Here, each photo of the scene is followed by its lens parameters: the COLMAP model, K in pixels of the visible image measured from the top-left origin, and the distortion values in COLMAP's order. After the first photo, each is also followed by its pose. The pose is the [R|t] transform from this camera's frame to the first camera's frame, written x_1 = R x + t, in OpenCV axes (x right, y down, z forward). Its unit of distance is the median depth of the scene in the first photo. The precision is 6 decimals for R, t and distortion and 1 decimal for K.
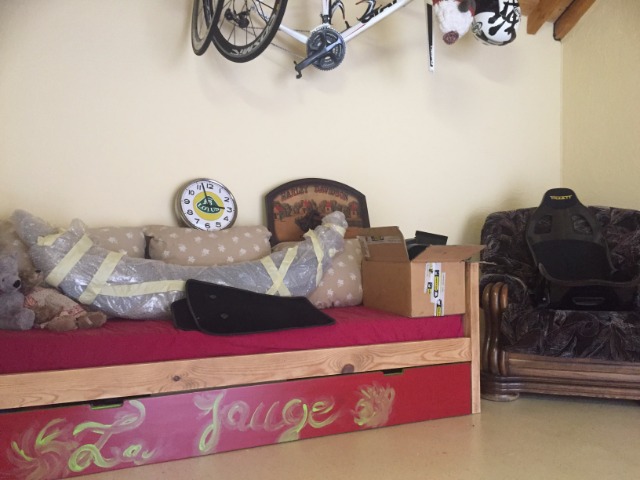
lens RADIAL K [[547.0, 0, 318.0], [0, 547.0, 238.9], [0, 0, 1]] dist [0.090549, -0.115781]
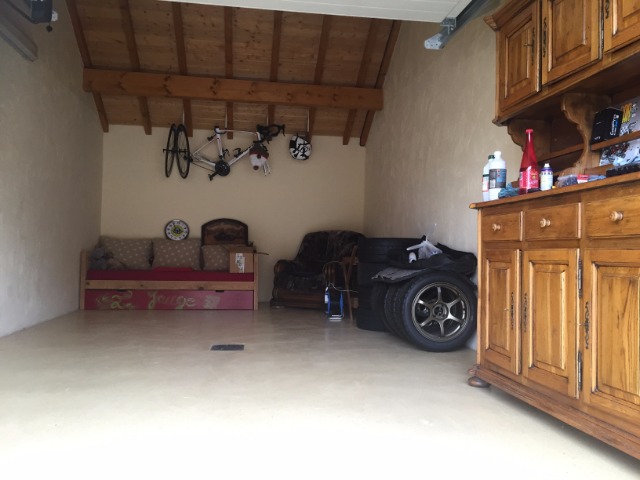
lens RADIAL K [[547.0, 0, 314.5], [0, 547.0, 239.0], [0, 0, 1]] dist [0.090549, -0.115781]
pose [[0.957191, 0.010489, -0.289266, 1.308375], [-0.012637, 0.999905, -0.005559, -0.017038], [0.289180, 0.008977, 0.957233, -1.449089]]
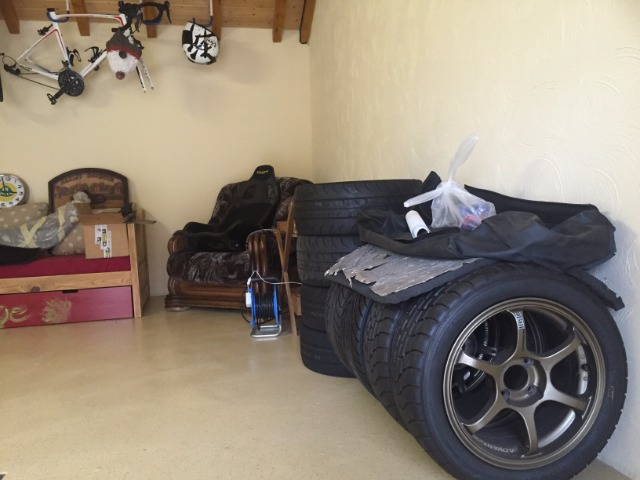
lens RADIAL K [[547.0, 0, 318.1], [0, 547.0, 237.6], [0, 0, 1]] dist [0.090549, -0.115781]
pose [[0.976606, -0.026517, -0.213398, 1.126025], [0.043909, 0.996050, 0.077178, -0.014882], [0.210508, -0.084743, 0.973912, -0.417632]]
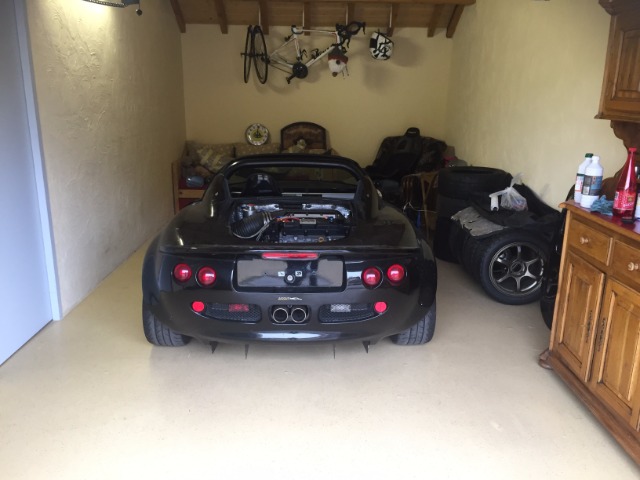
lens RADIAL K [[547.0, 0, 314.5], [0, 547.0, 239.5], [0, 0, 1]] dist [0.090549, -0.115781]
pose [[0.912811, 0.117863, -0.391005, 1.279434], [-0.004208, 0.960111, 0.279589, -0.354794], [0.408361, -0.253567, 0.876895, -1.494284]]
